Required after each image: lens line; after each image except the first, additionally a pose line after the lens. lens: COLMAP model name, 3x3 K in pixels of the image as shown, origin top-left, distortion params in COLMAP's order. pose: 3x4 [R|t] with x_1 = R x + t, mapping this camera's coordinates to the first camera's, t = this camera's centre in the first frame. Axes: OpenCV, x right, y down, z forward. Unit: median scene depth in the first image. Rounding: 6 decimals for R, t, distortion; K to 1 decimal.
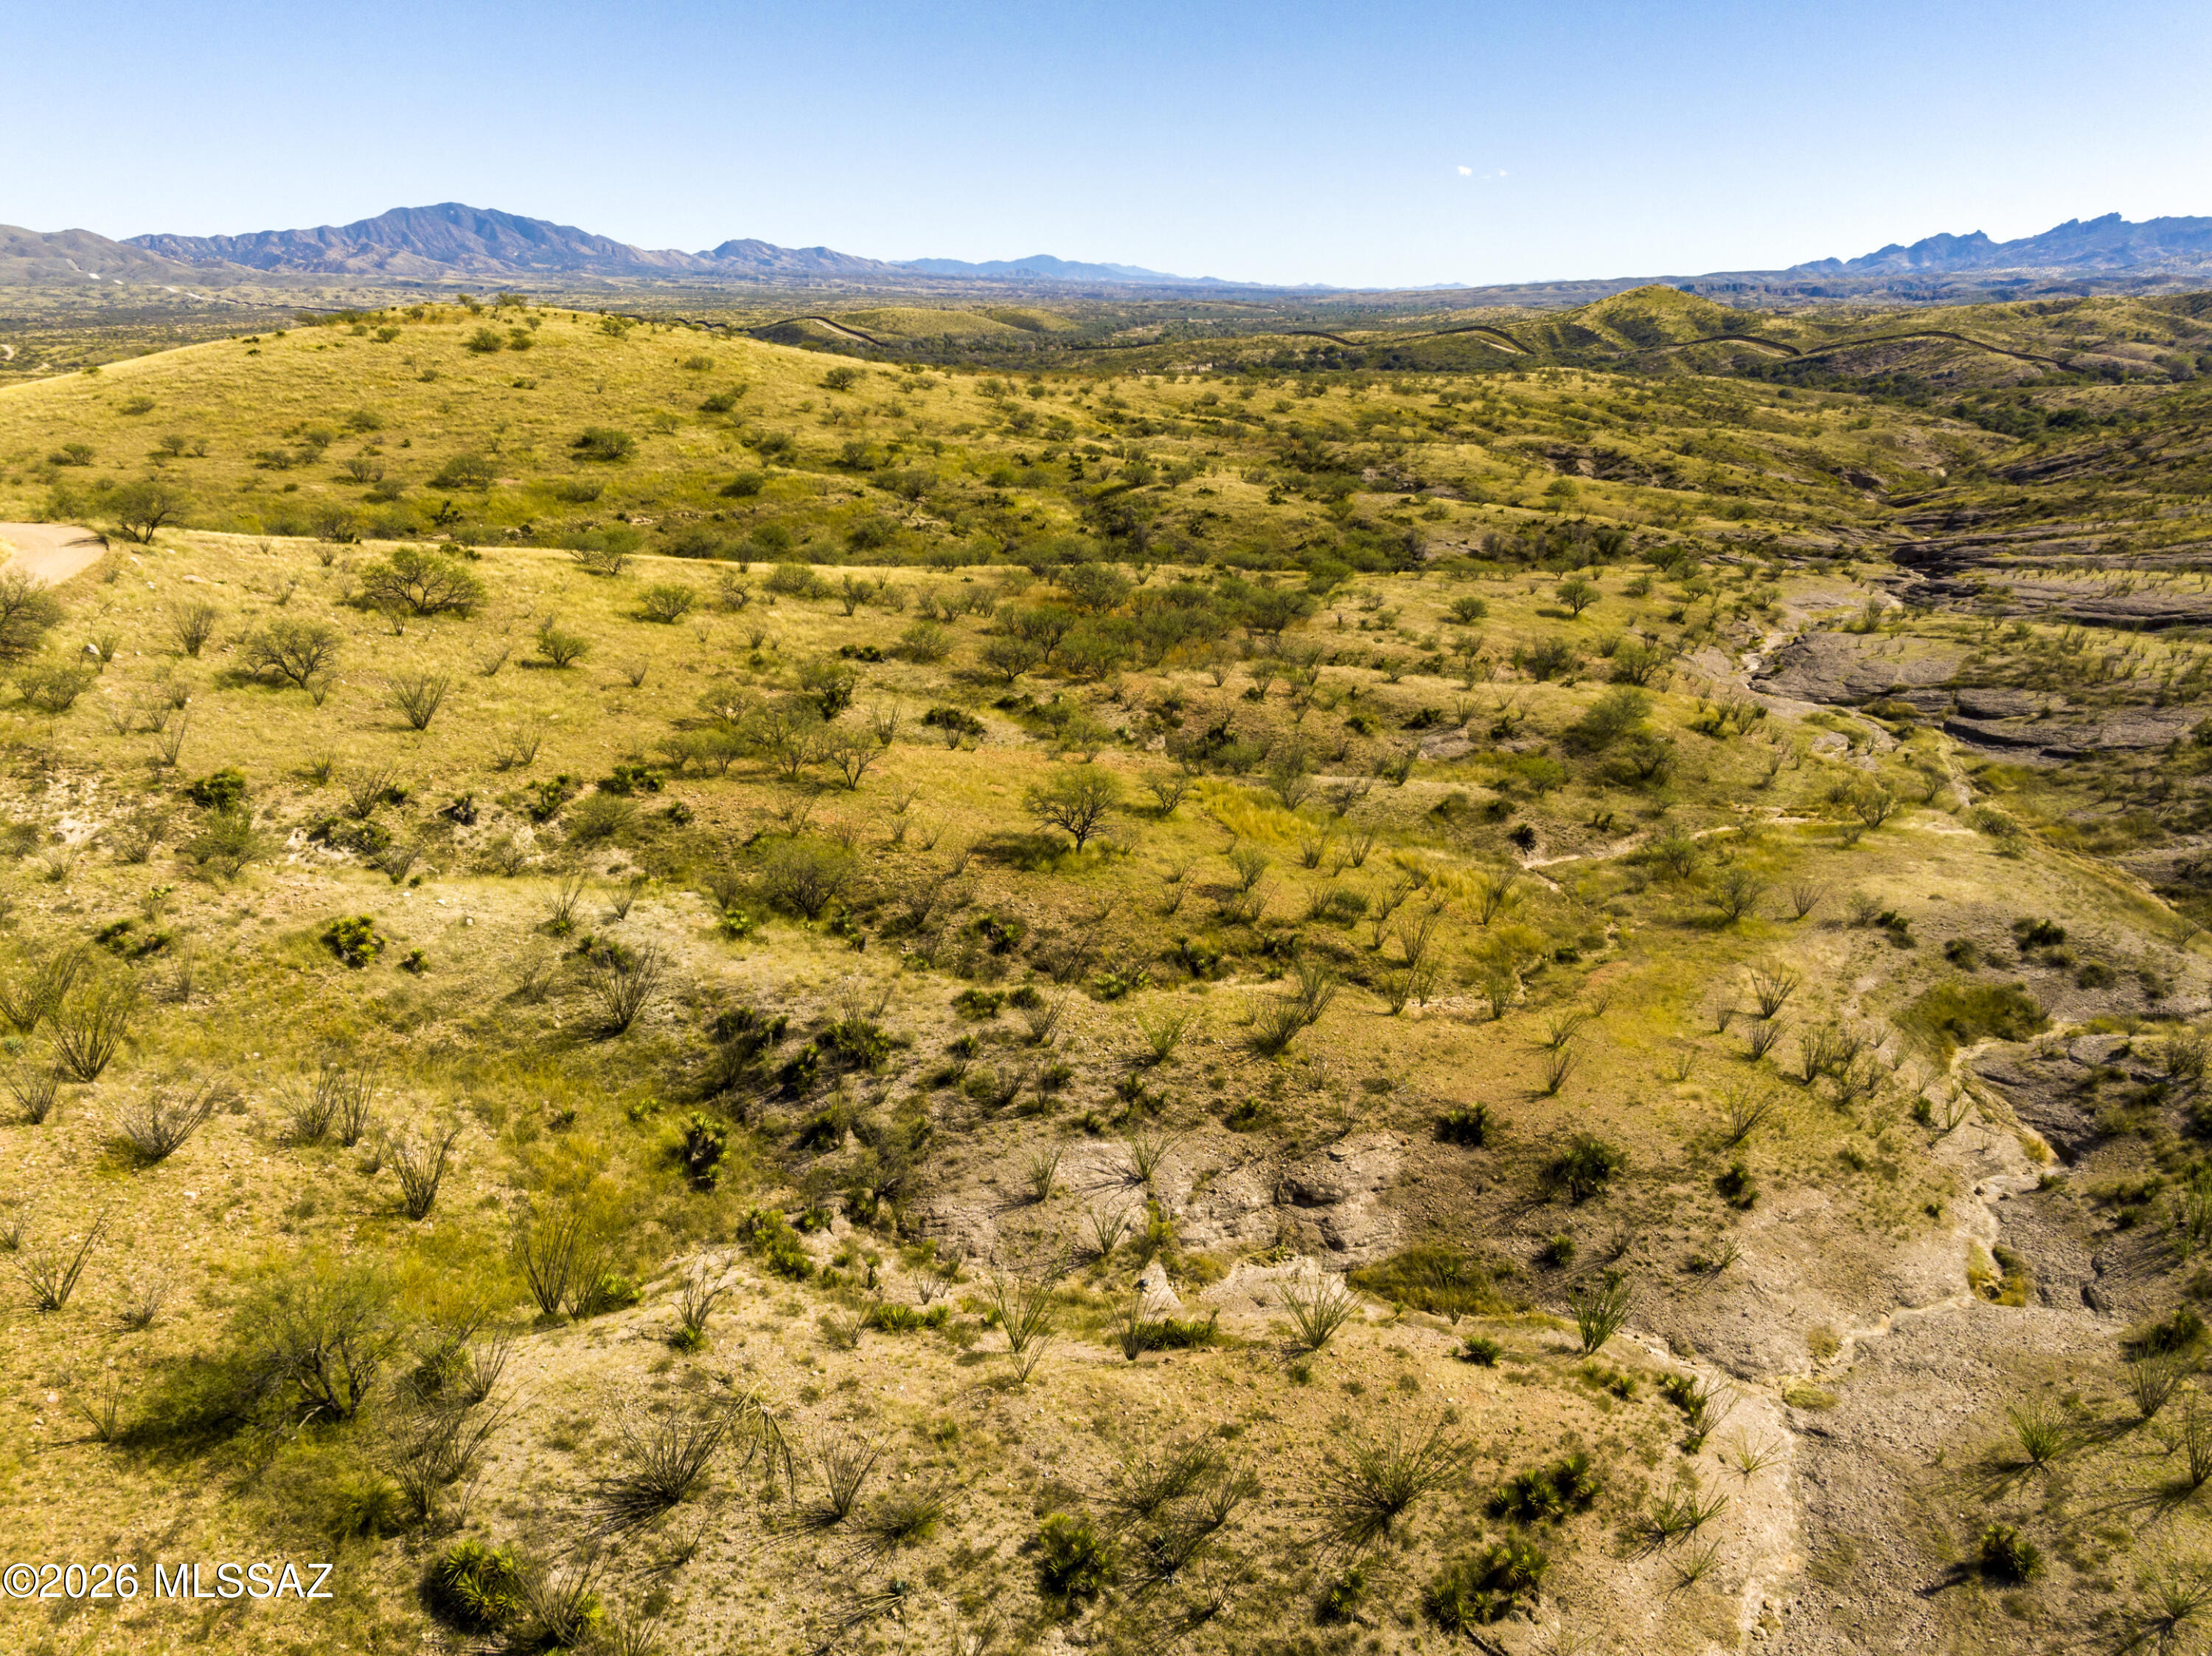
lens RADIAL K [[1562.7, 0, 1112.0], [0, 1562.7, 812.0], [0, 0, 1]] dist [-0.048110, 0.018673]
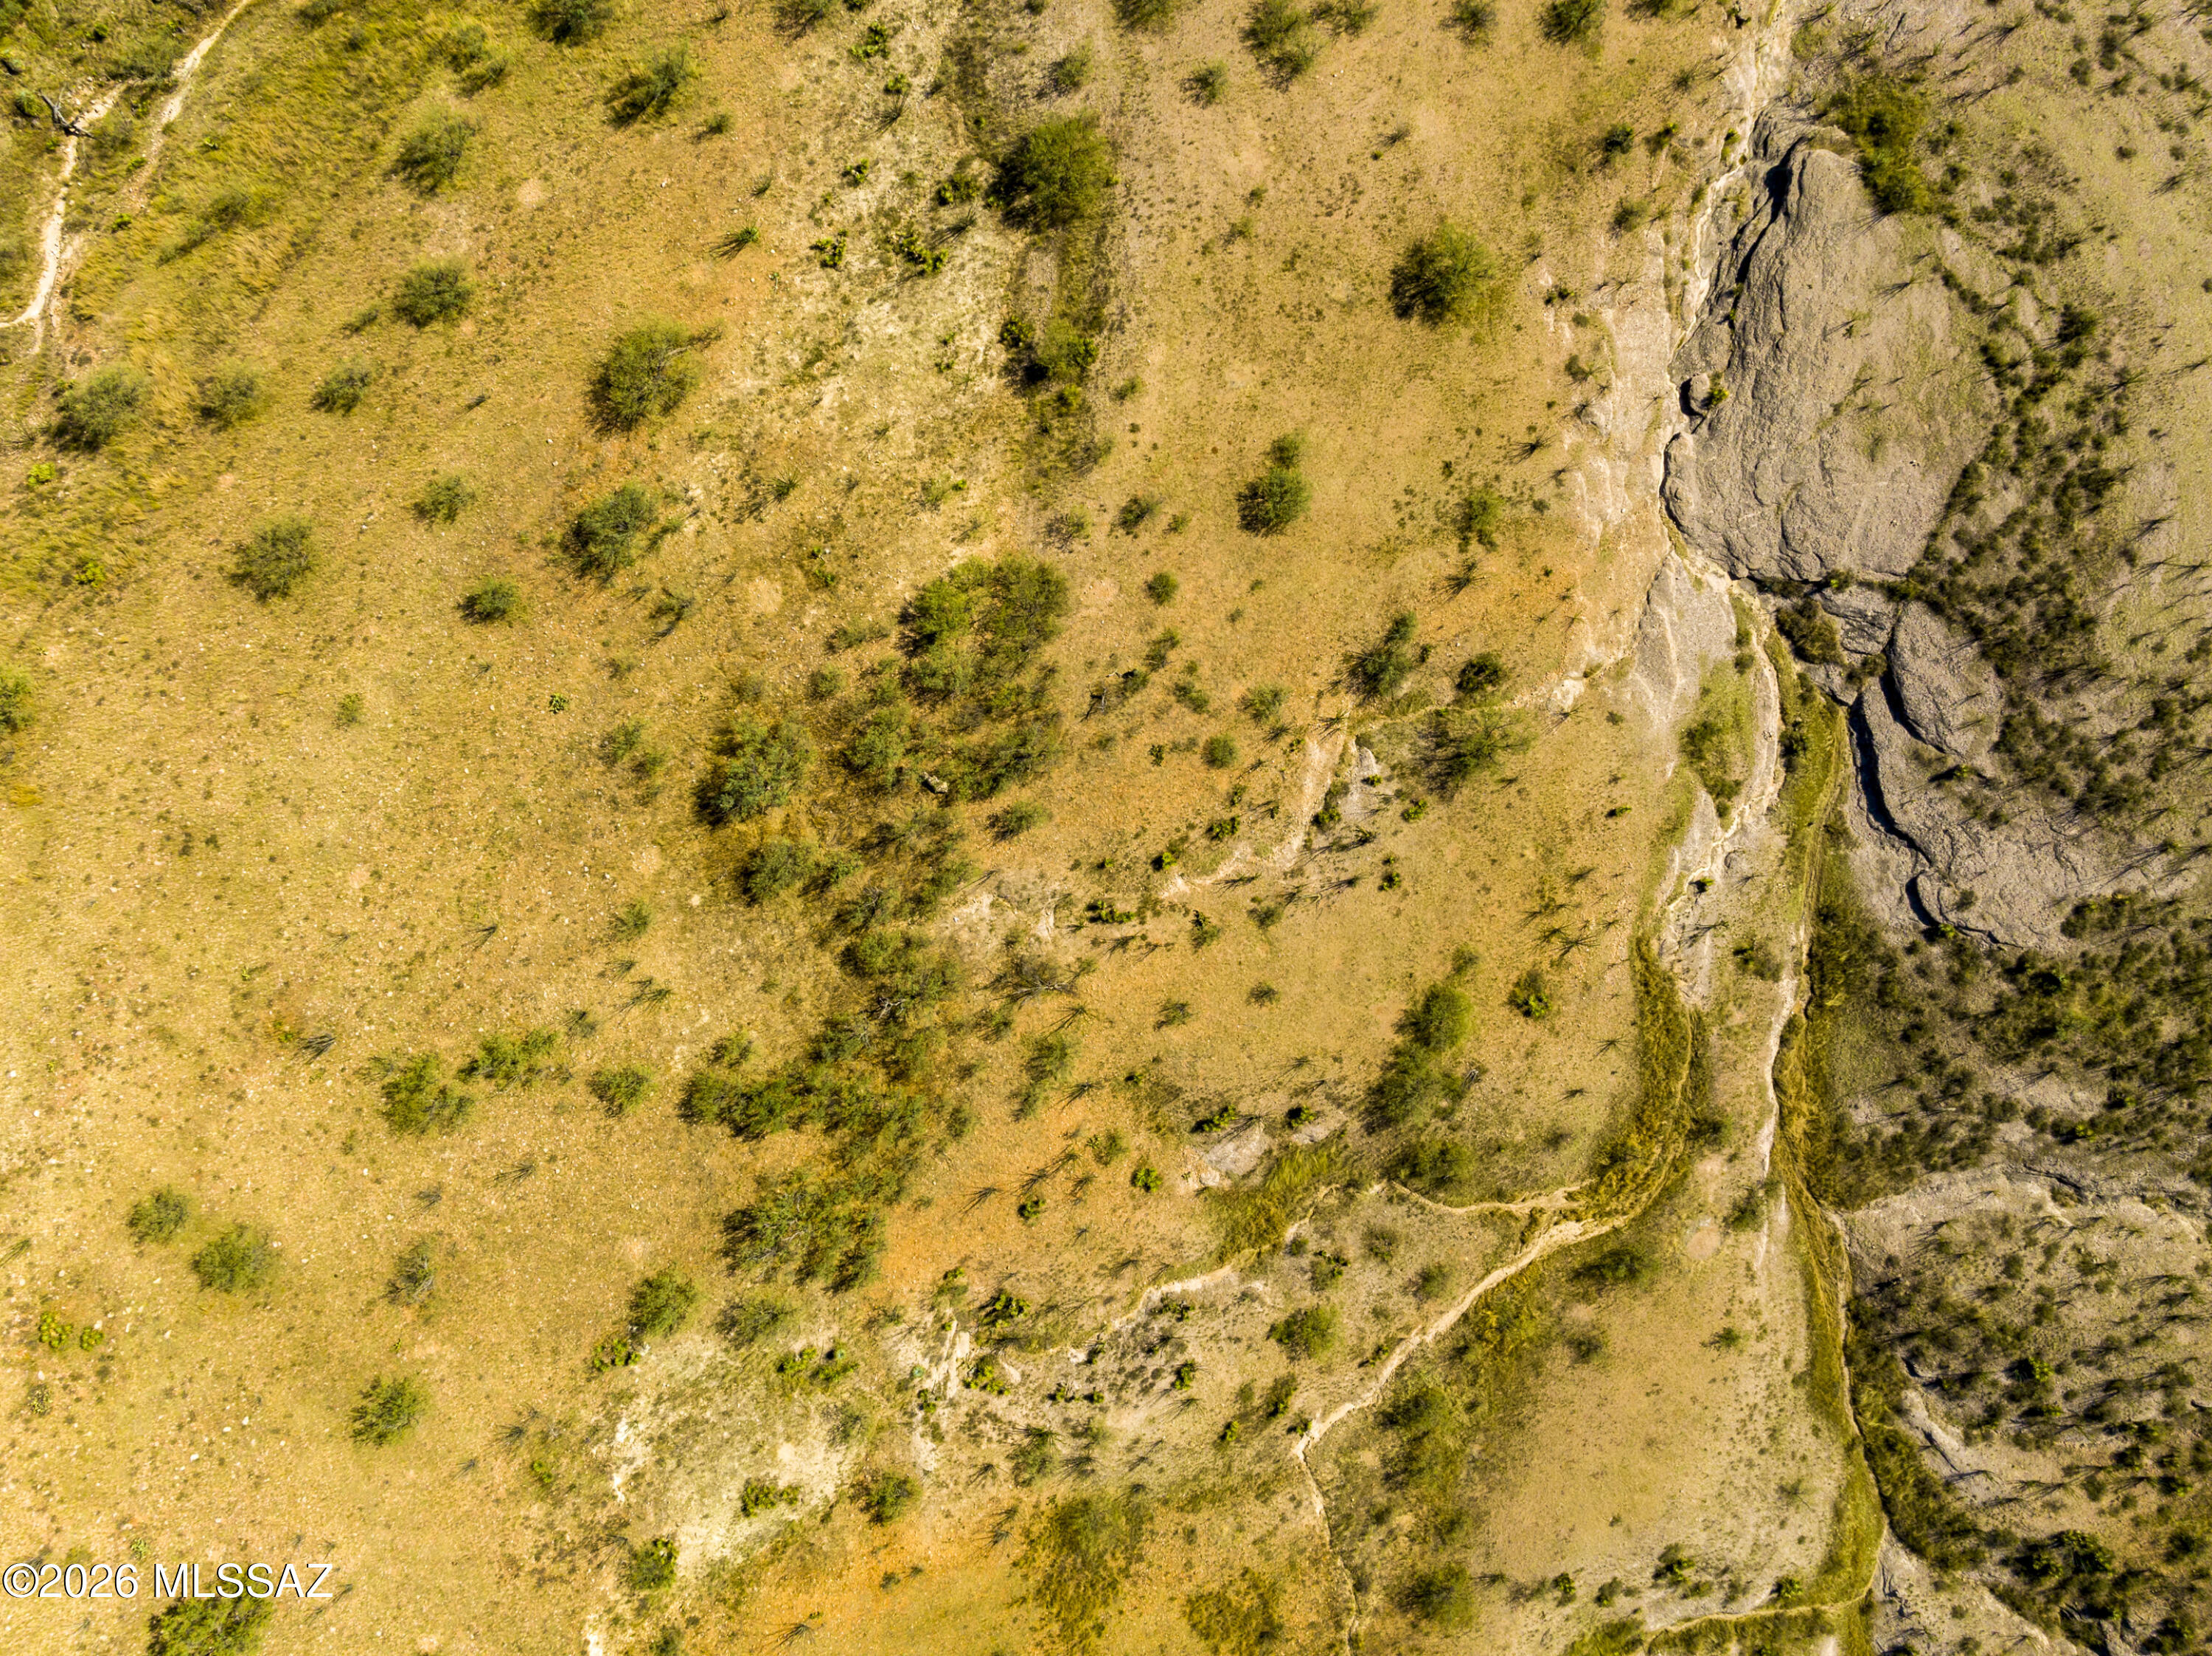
lens RADIAL K [[1562.7, 0, 1121.9], [0, 1562.7, 834.7], [0, 0, 1]] dist [-0.048110, 0.018673]
pose [[0.983090, -0.182838, -0.010211, 0.216982], [0.063822, 0.289831, 0.954947, -1.133609], [-0.171642, -0.939451, 0.296599, 1.043279]]
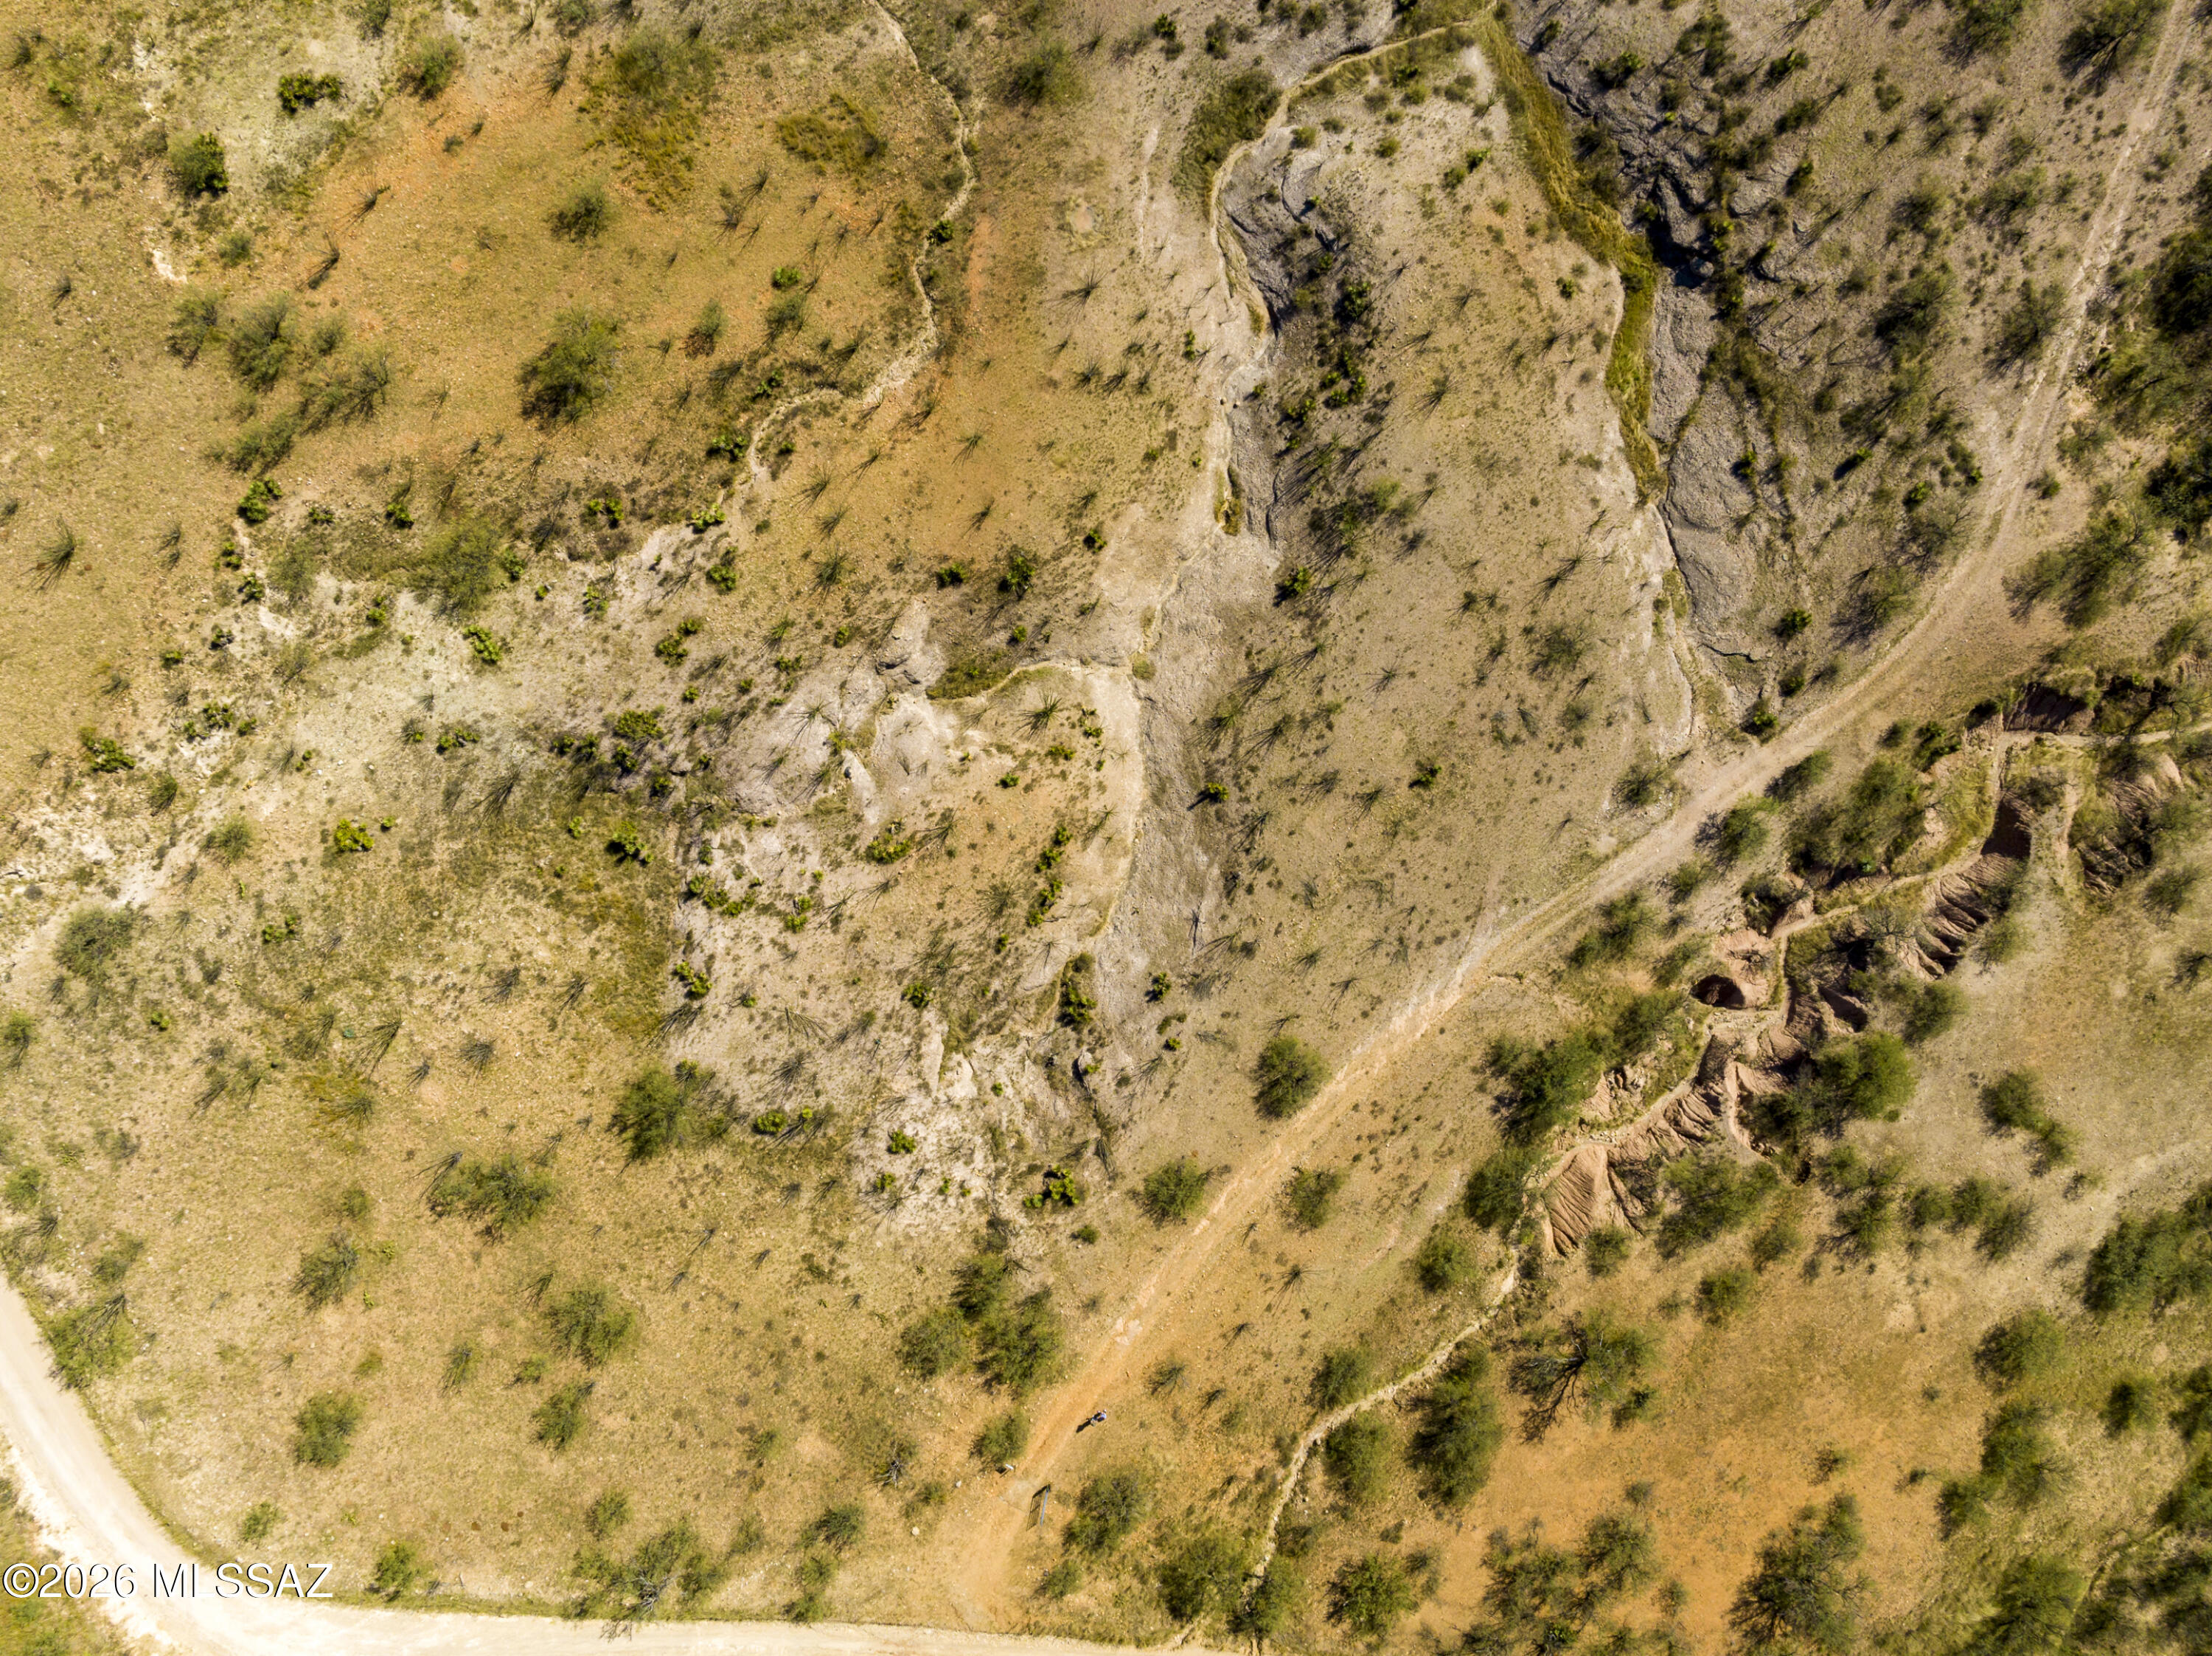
lens RADIAL K [[1562.7, 0, 1076.3], [0, 1562.7, 872.4], [0, 0, 1]] dist [-0.048110, 0.018673]
pose [[0.894379, -0.446845, -0.020414, 0.132995], [0.156271, 0.269368, 0.950274, -0.765323], [-0.419126, -0.853095, 0.310746, 0.053448]]
